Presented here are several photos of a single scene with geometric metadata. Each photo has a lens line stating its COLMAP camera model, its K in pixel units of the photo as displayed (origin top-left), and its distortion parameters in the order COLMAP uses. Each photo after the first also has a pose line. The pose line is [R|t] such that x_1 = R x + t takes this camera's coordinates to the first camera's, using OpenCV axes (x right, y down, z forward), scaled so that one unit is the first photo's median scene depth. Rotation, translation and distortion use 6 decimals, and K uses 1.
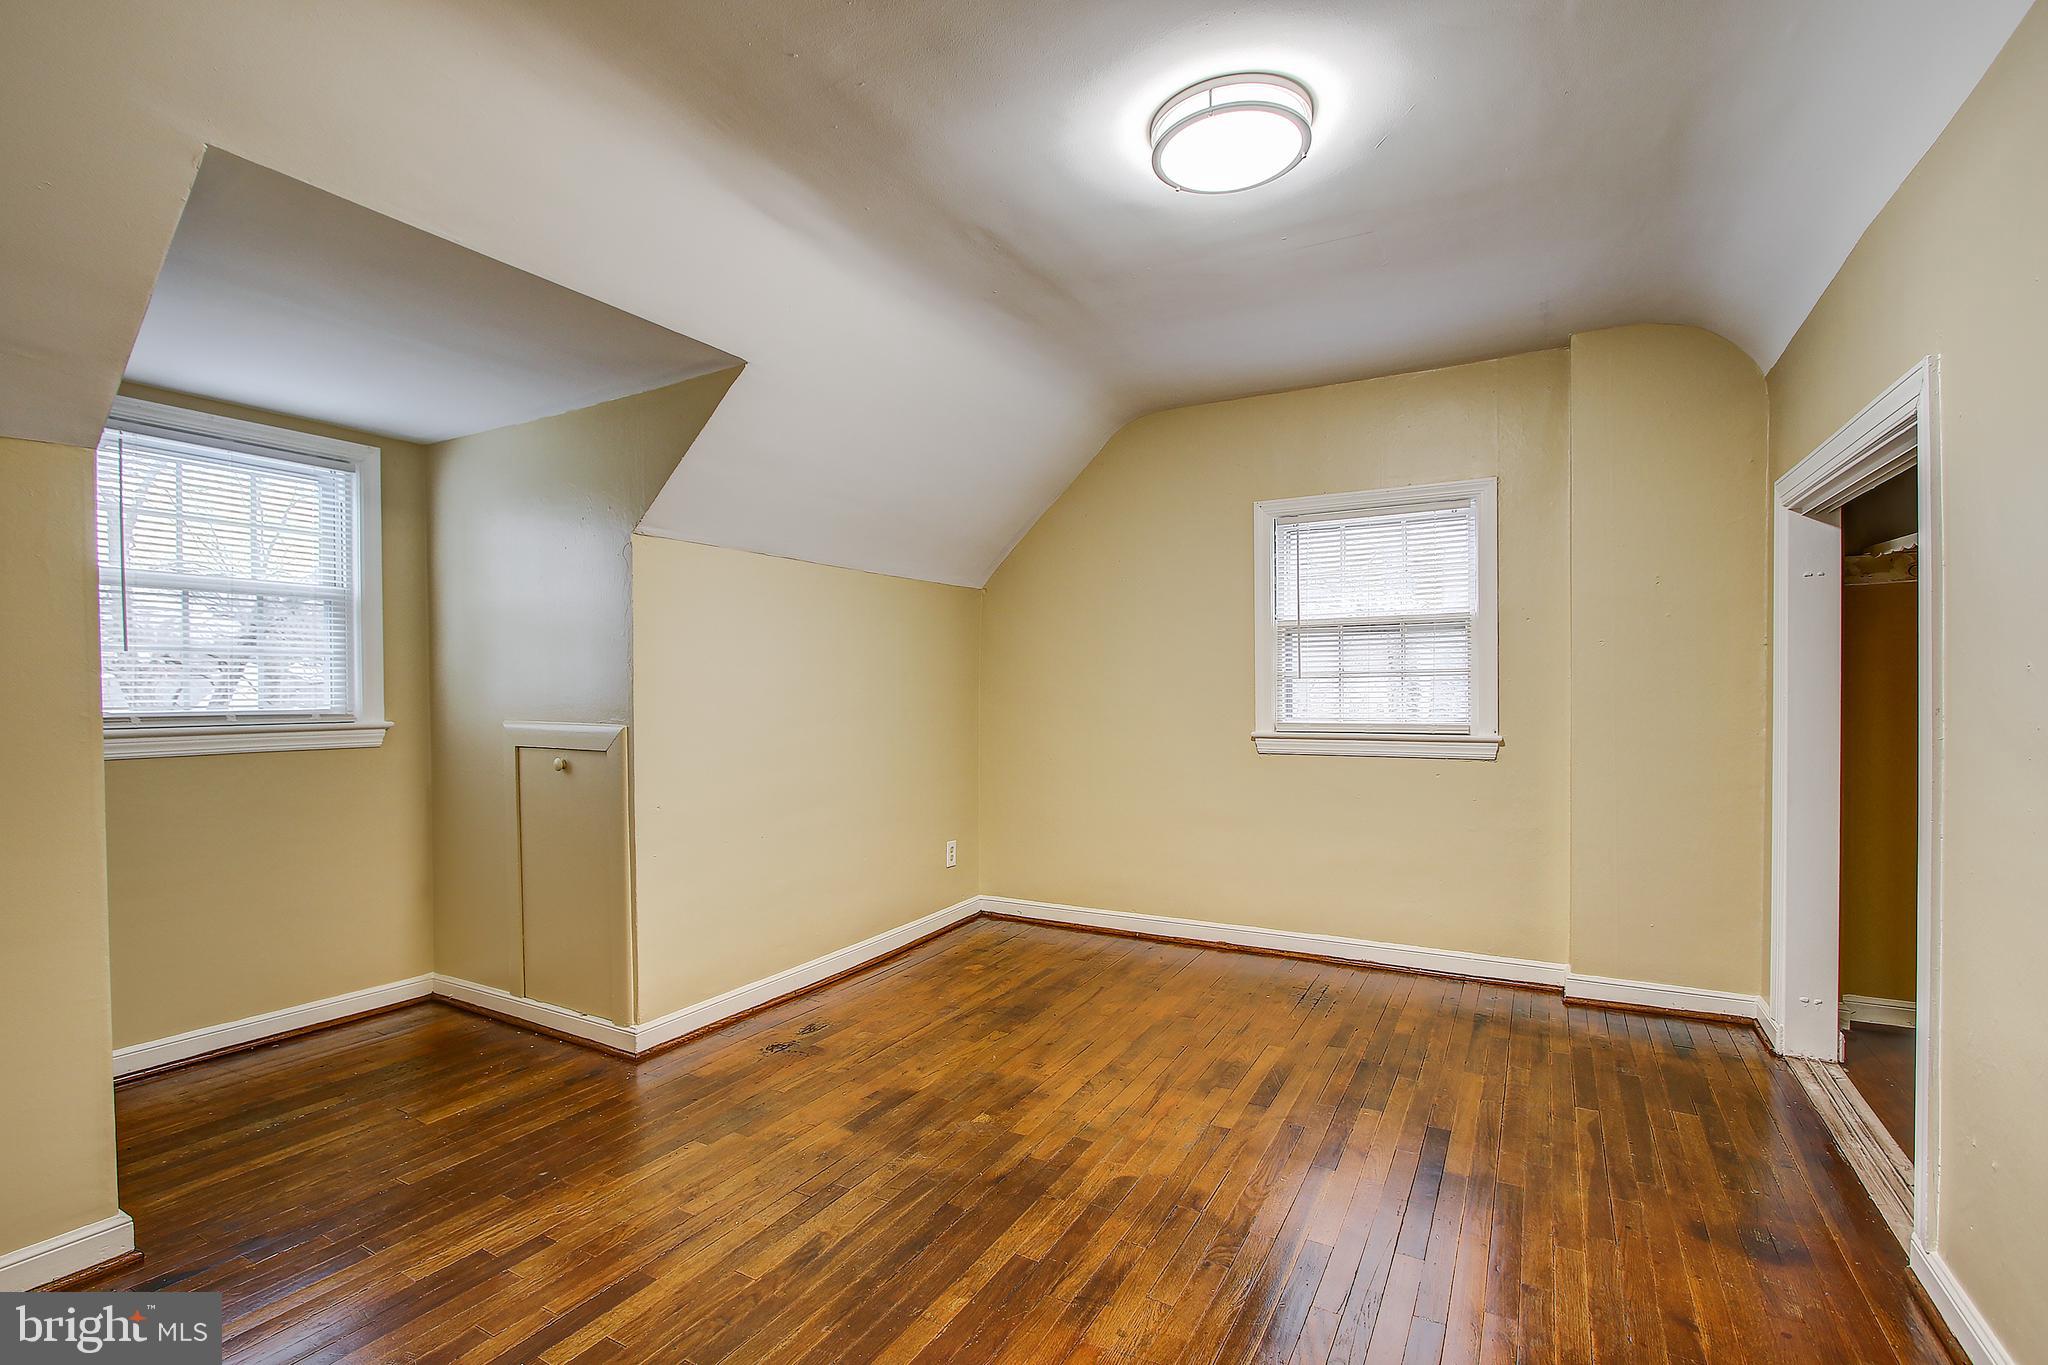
lens RADIAL K [[952.7, 0, 987.3], [0, 952.7, 696.7], [0, 0, 1]] dist [-0.016228, 0.000459]
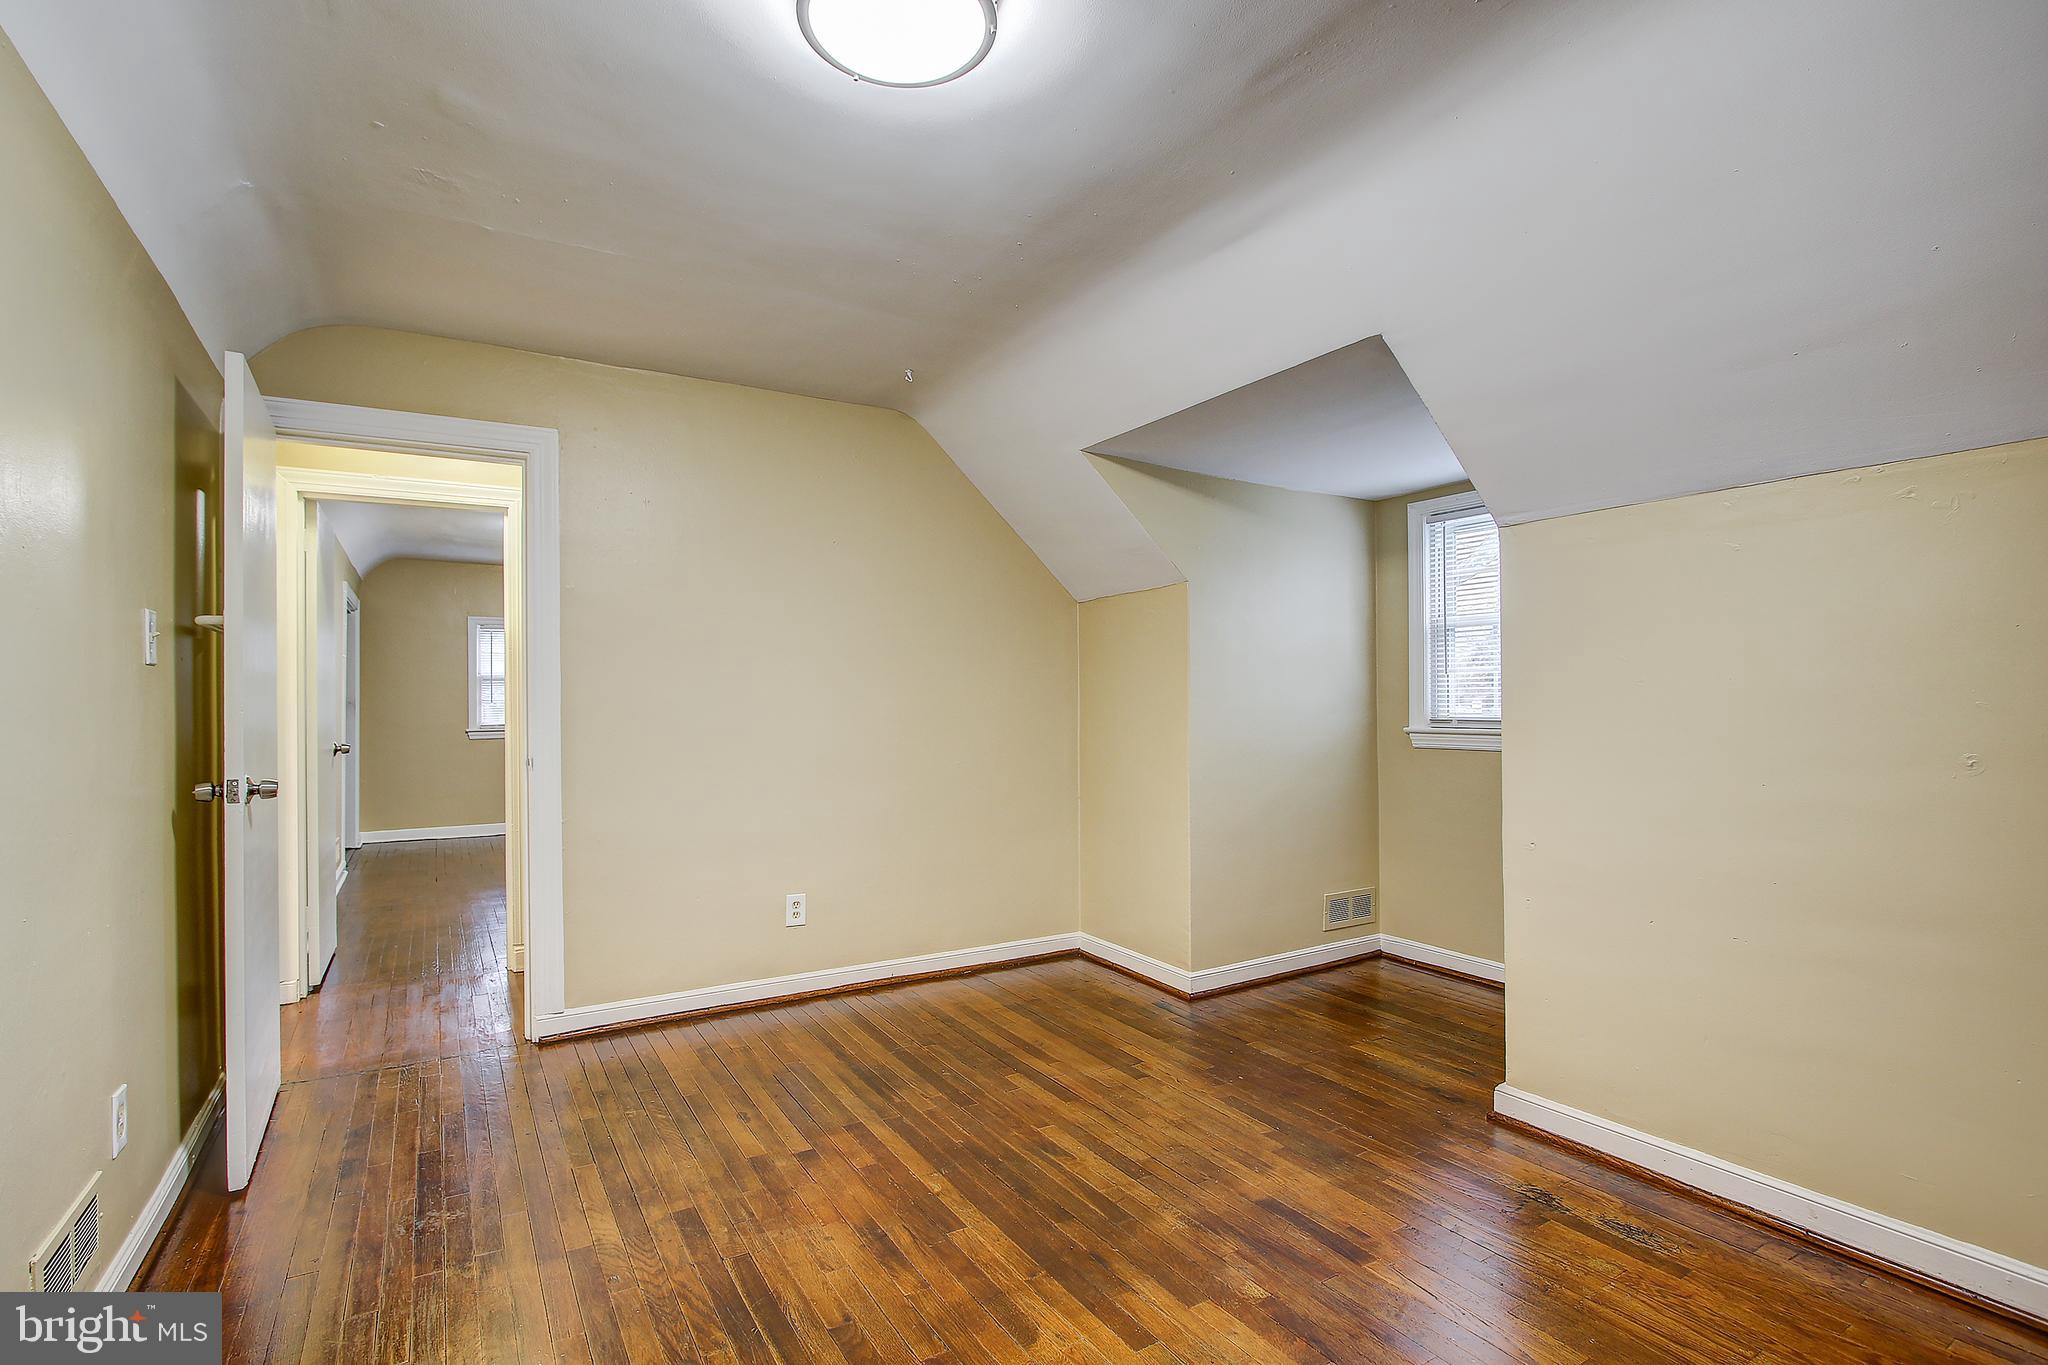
lens RADIAL K [[952.7, 0, 987.3], [0, 952.7, 696.7], [0, 0, 1]] dist [-0.016228, 0.000459]
pose [[-0.494980, 0.000225, -0.868905, 0.856891], [0.004257, 0.999989, -0.002166, -0.015880], [0.868894, -0.004771, -0.494975, 1.387415]]
